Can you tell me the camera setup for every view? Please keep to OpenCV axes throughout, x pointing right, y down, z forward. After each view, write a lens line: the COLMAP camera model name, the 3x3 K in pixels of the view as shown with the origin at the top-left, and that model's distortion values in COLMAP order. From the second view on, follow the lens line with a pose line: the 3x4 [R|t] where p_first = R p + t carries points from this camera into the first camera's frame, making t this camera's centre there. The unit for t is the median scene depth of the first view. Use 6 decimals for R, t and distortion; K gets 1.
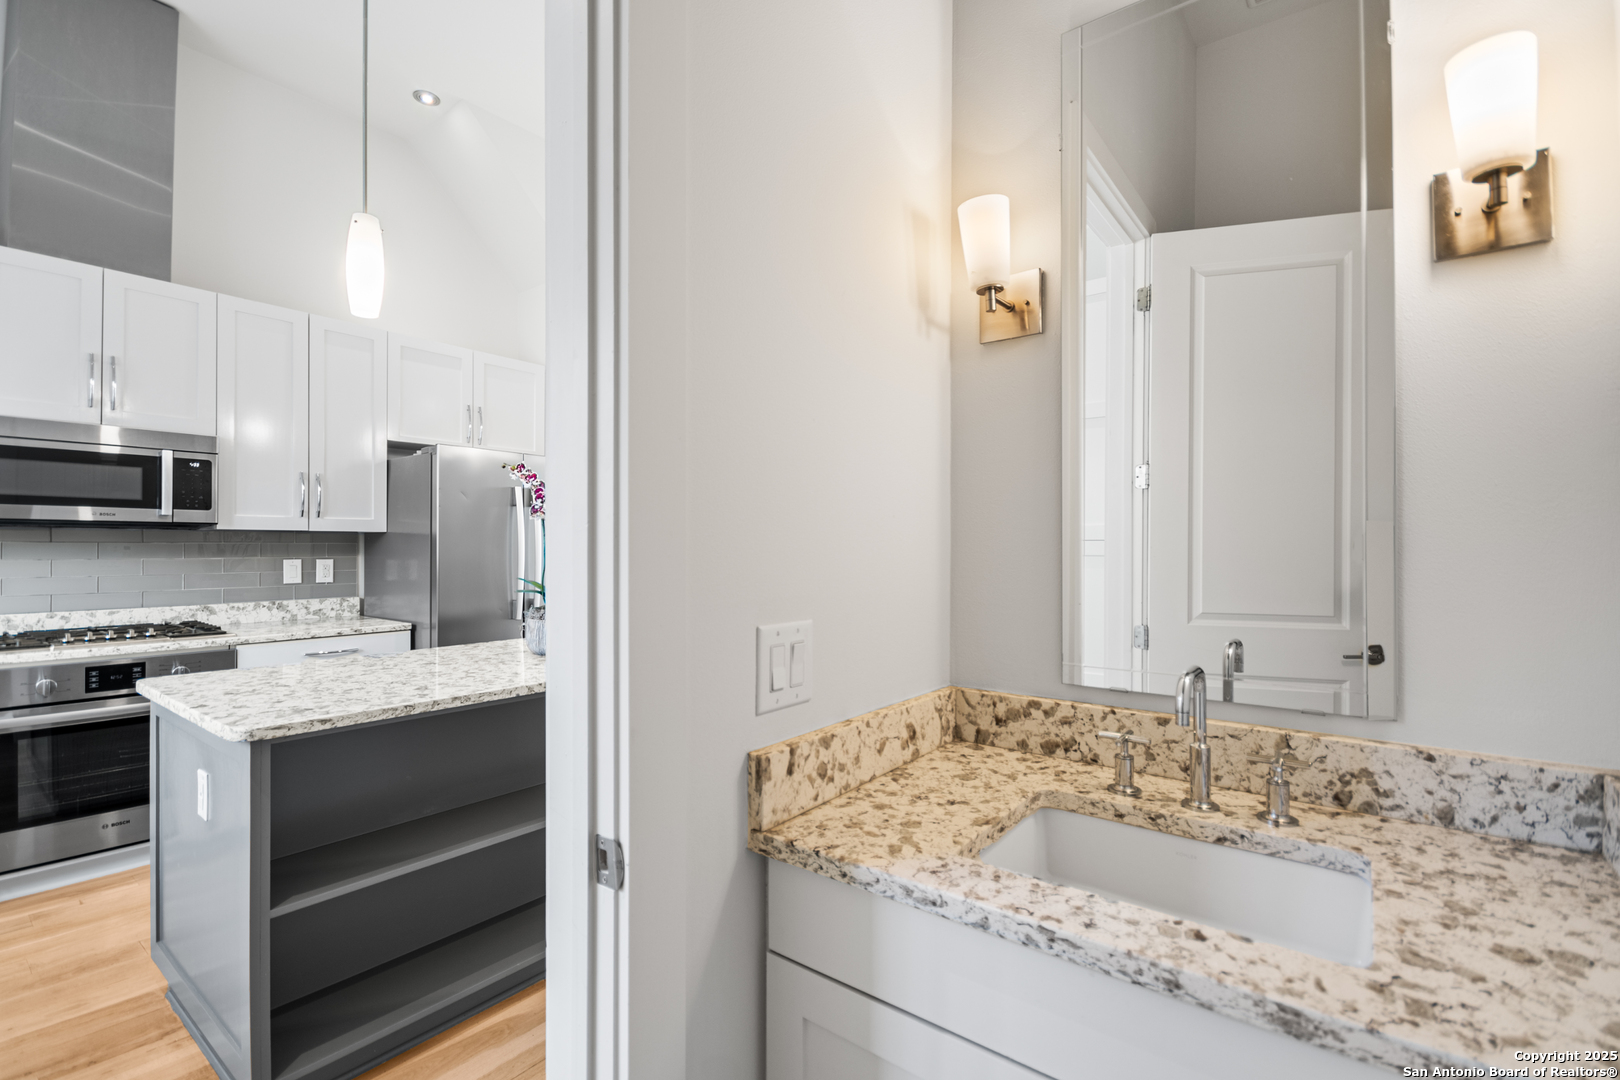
lens RADIAL K [[735.3, 0, 804.9], [0, 735.3, 545.2], [0, 0, 1]] dist [0.004738, -0.006858]
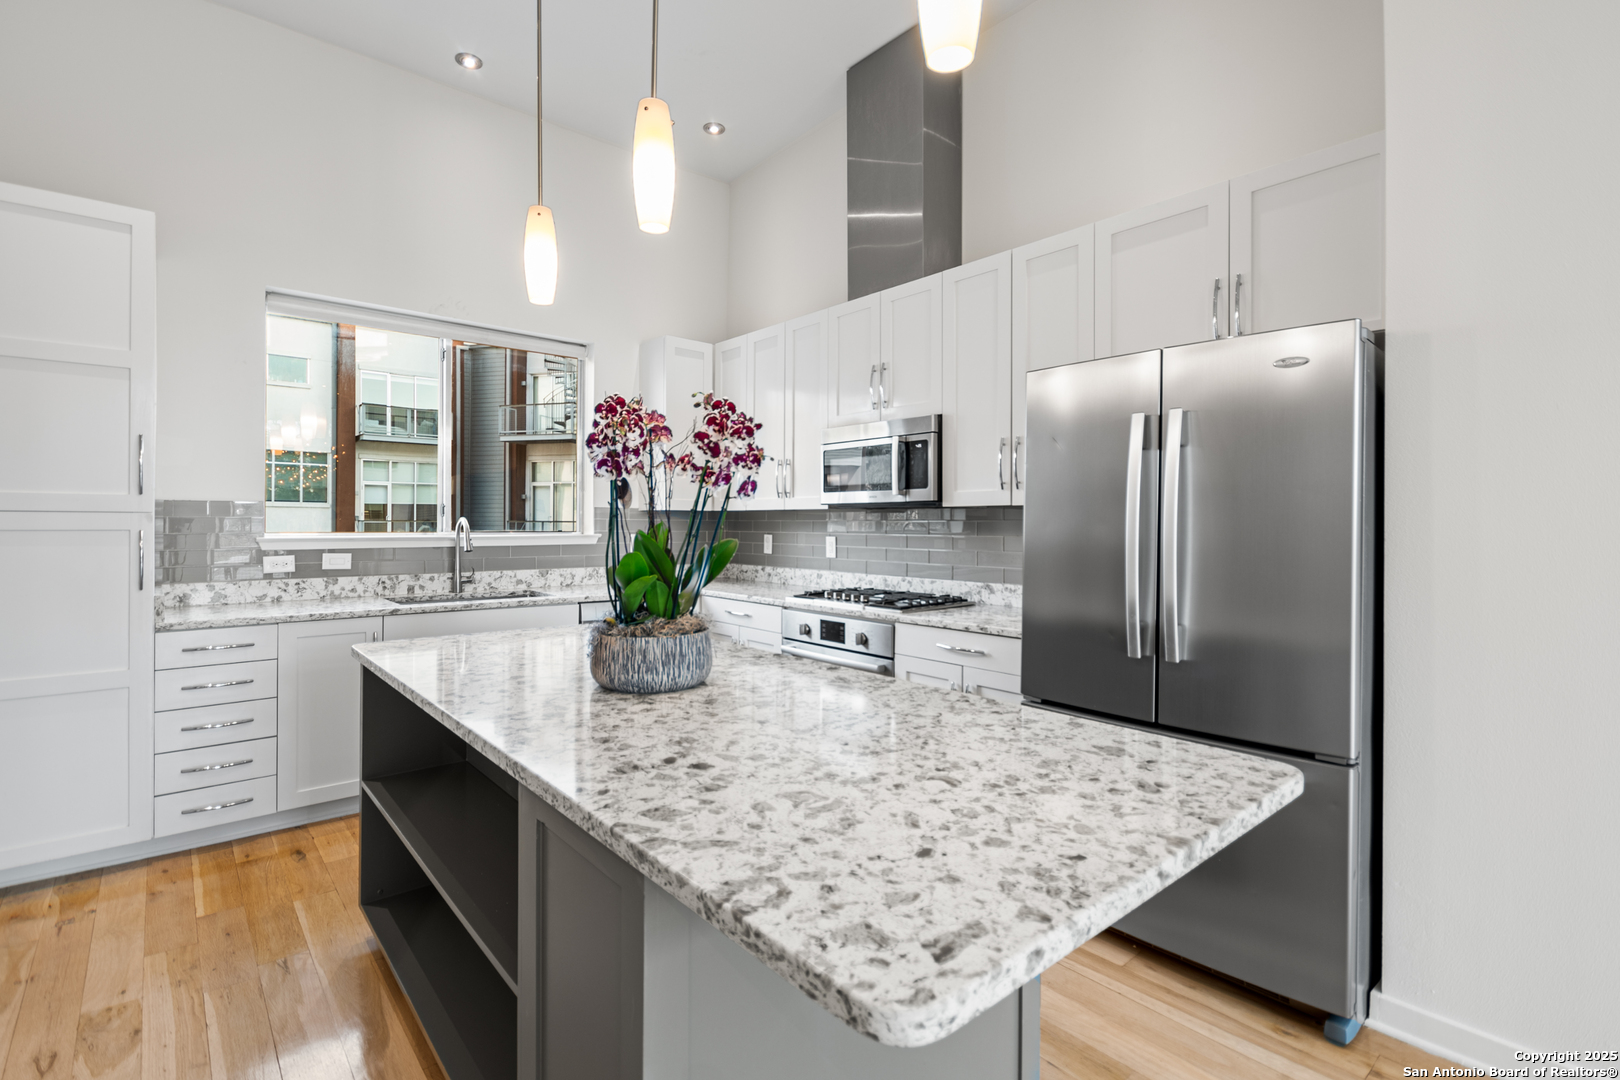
lens RADIAL K [[735.3, 0, 779.3], [0, 735.3, 522.2], [0, 0, 1]] dist [0.004738, -0.006858]
pose [[-0.226833, -0.004760, -0.973922, 0.223429], [0.000720, 0.999987, -0.005055, 0.004303], [0.973933, -0.001847, -0.226827, 0.988209]]
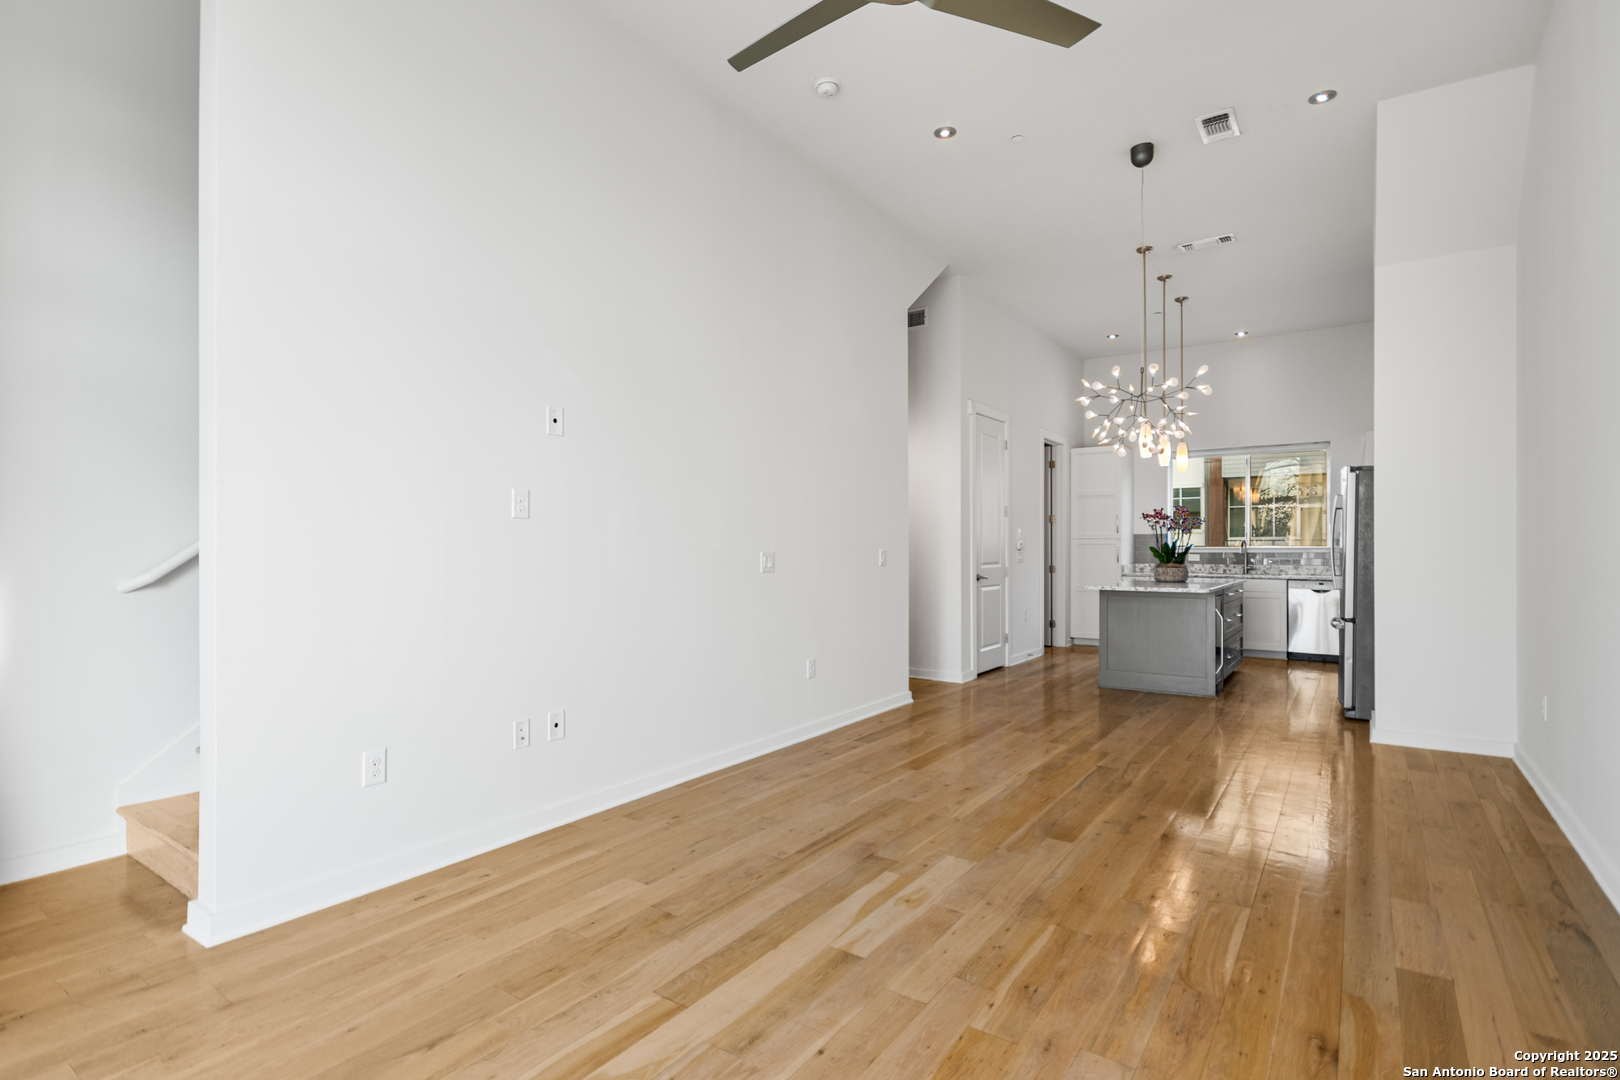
lens RADIAL K [[770.5, 0, 808.1], [0, 770.5, 548.1], [0, 0, 1]] dist [0.004920, -0.005093]
pose [[-0.999345, 0.000381, -0.036195, 0.799172], [0.000480, 0.999996, -0.002717, 0.029499], [0.036194, -0.002733, -0.999341, 2.835380]]
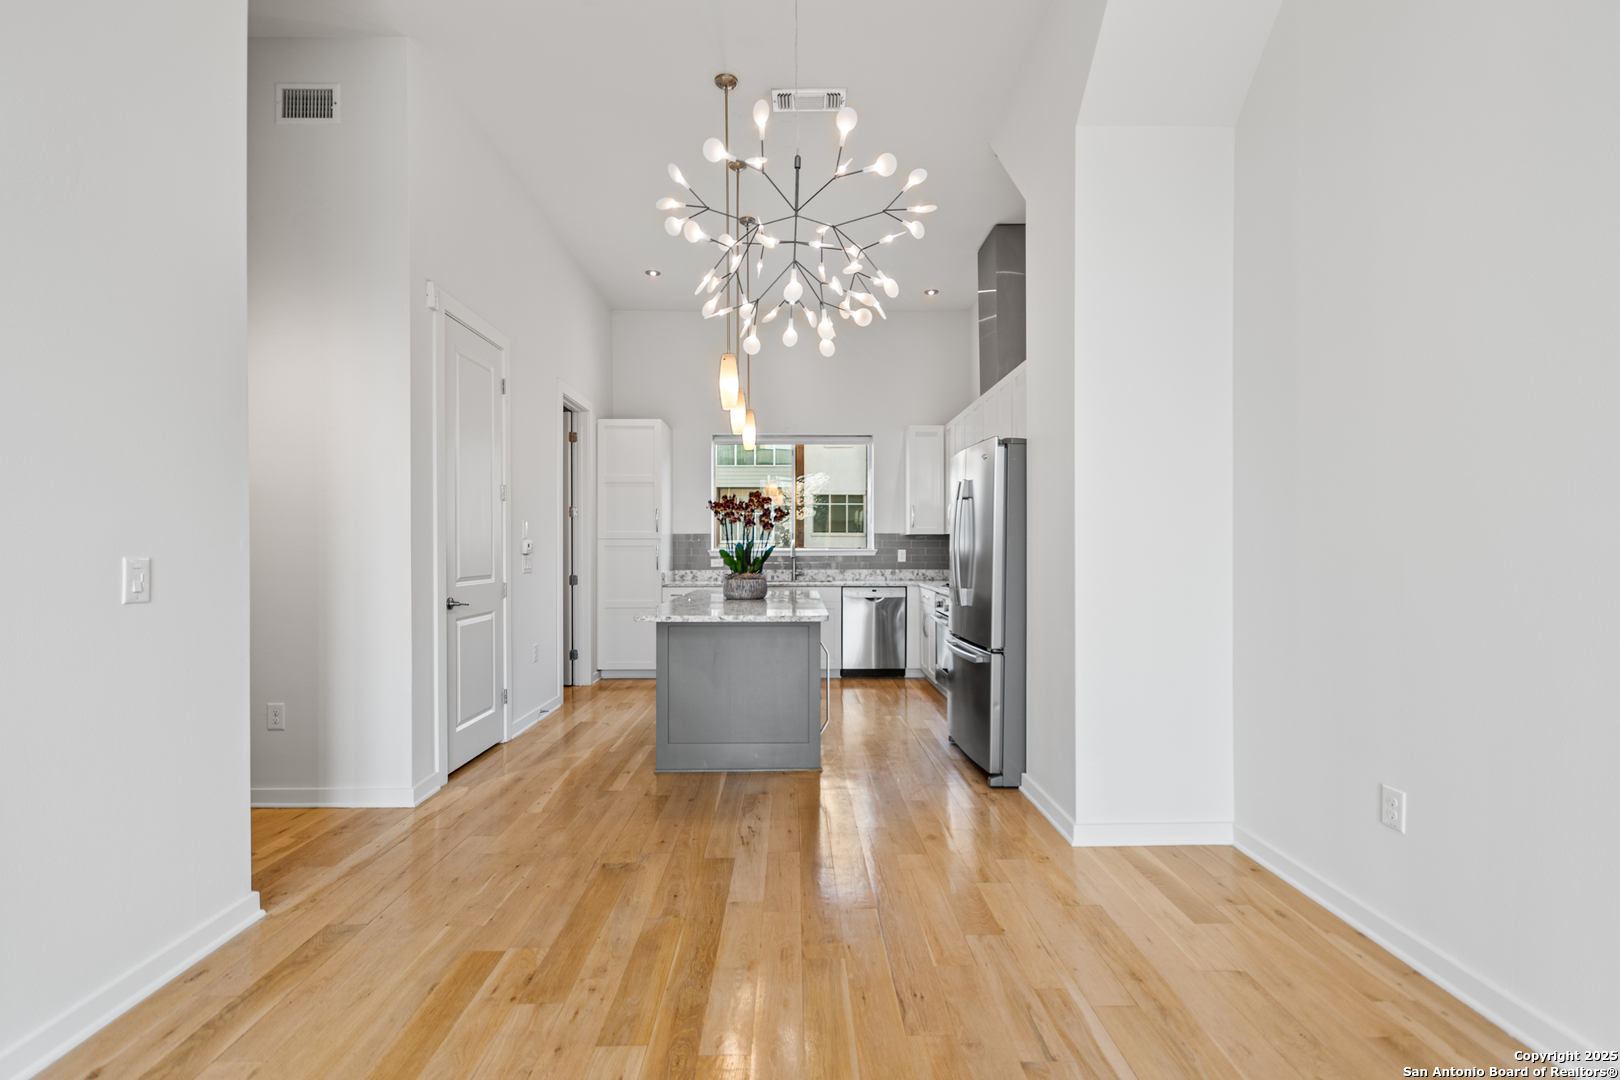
lens RADIAL K [[735.3, 0, 811.1], [0, 735.3, 549.7], [0, 0, 1]] dist [0.004738, -0.006858]
pose [[-0.784891, 0.001194, -0.619633, 0.529239], [0.003557, 0.999990, -0.002578, 0.024995], [0.619624, -0.004228, -0.784887, 1.999808]]
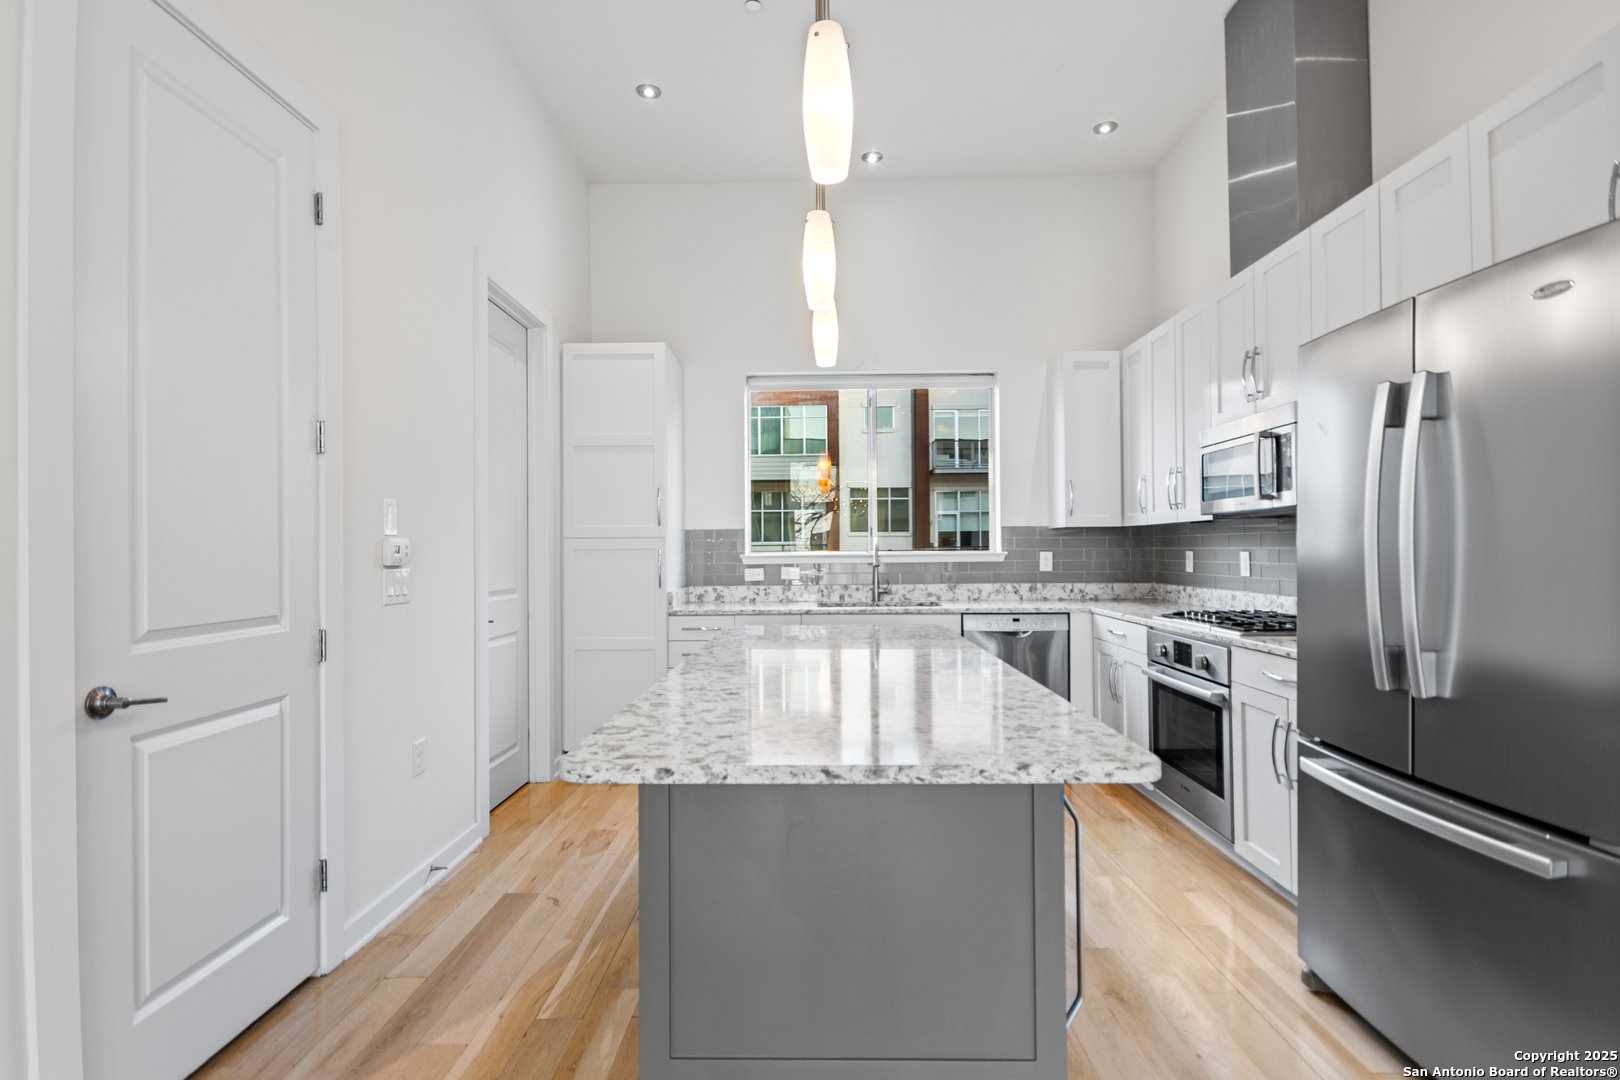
lens RADIAL K [[770.5, 0, 805.4], [0, 770.5, 543.3], [0, 0, 1]] dist [0.004920, -0.005093]
pose [[-0.806321, -0.000071, -0.591478, 0.171912], [0.010580, 0.999838, -0.014542, 0.020045], [0.591384, -0.017983, -0.806190, 1.330561]]
